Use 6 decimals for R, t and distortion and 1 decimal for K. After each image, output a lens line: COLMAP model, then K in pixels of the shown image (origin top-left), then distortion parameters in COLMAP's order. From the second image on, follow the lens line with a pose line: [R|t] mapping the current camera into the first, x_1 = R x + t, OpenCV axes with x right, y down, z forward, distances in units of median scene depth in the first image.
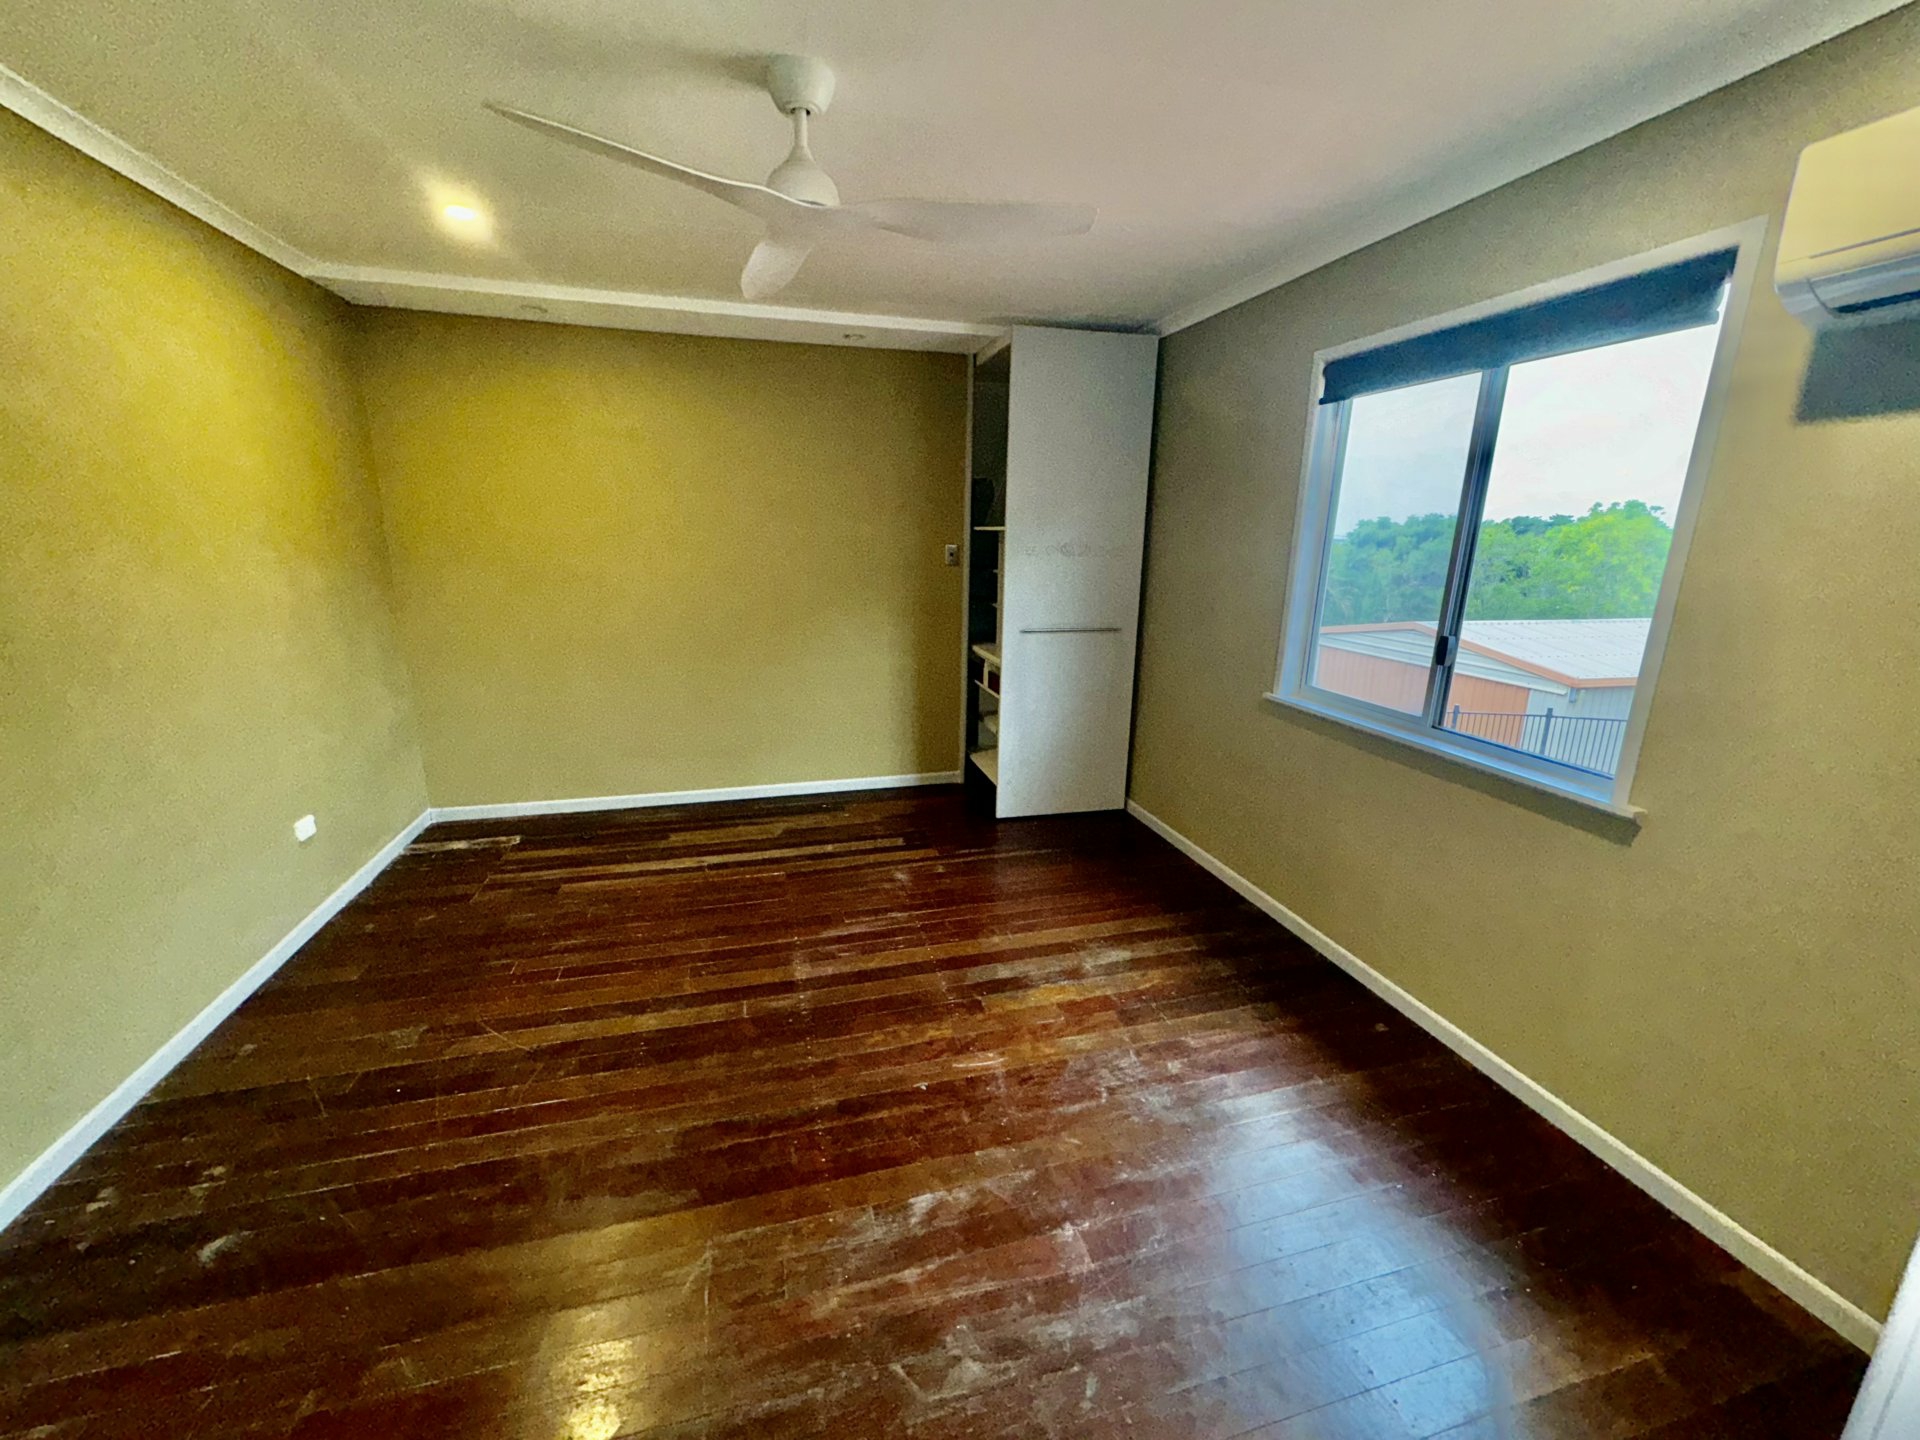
lens RADIAL K [[765.8, 0, 959.5], [0, 765.8, 720.5], [0, 0, 1]] dist [-0.001098, 0.000035]
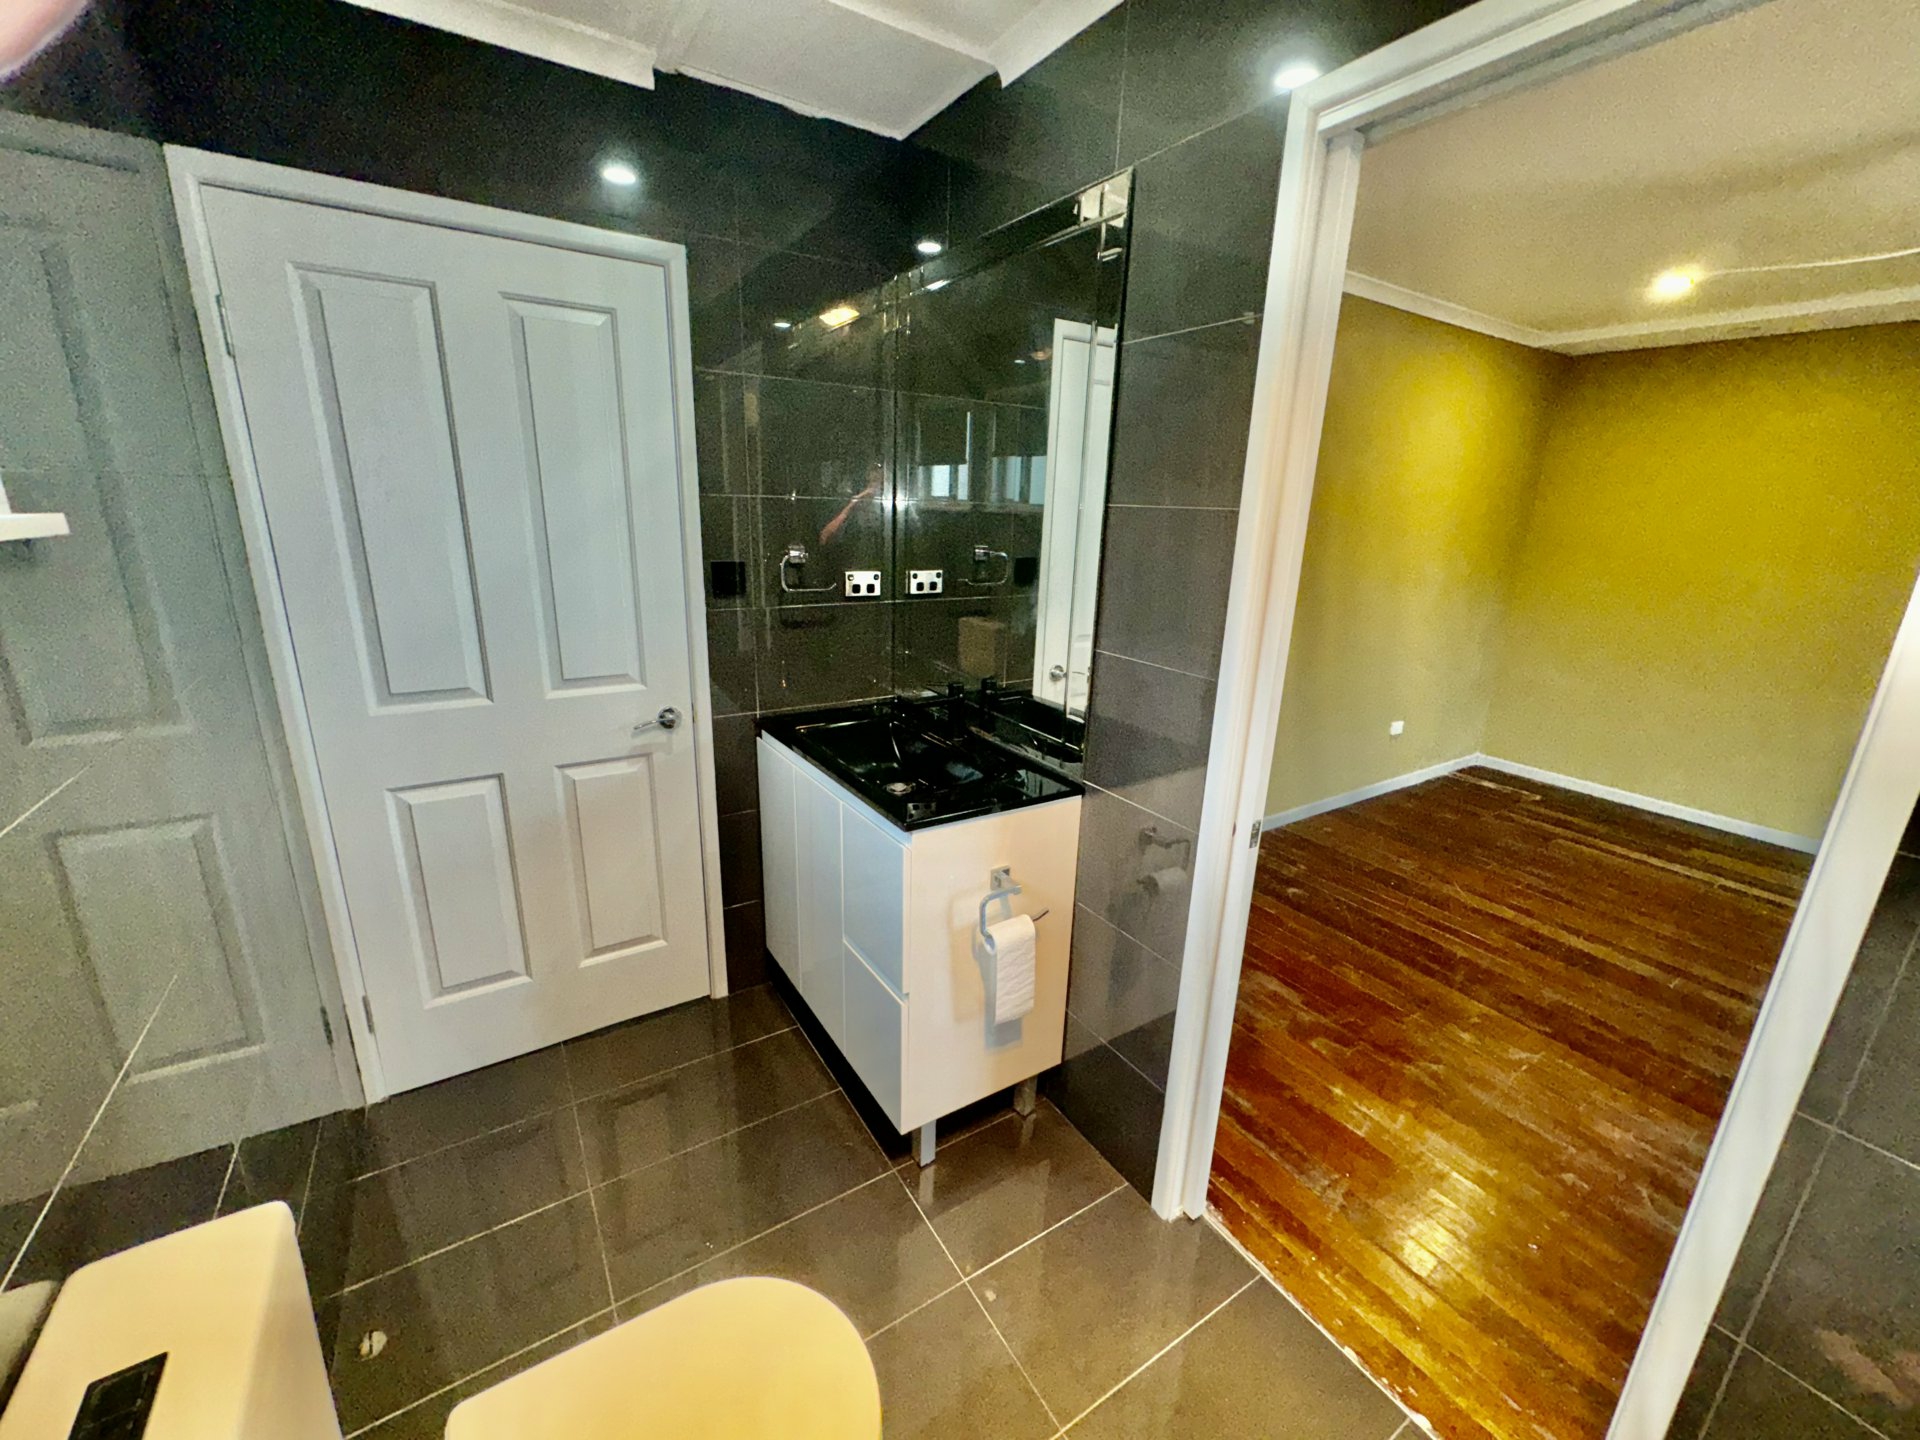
lens RADIAL K [[765.8, 0, 959.5], [0, 765.8, 720.5], [0, 0, 1]] dist [-0.001098, 0.000035]
pose [[0.296120, 0.246081, -0.922907, 0.287380], [-0.247053, 0.953094, 0.174862, 0.074564], [0.922647, 0.176227, 0.343026, -0.325205]]
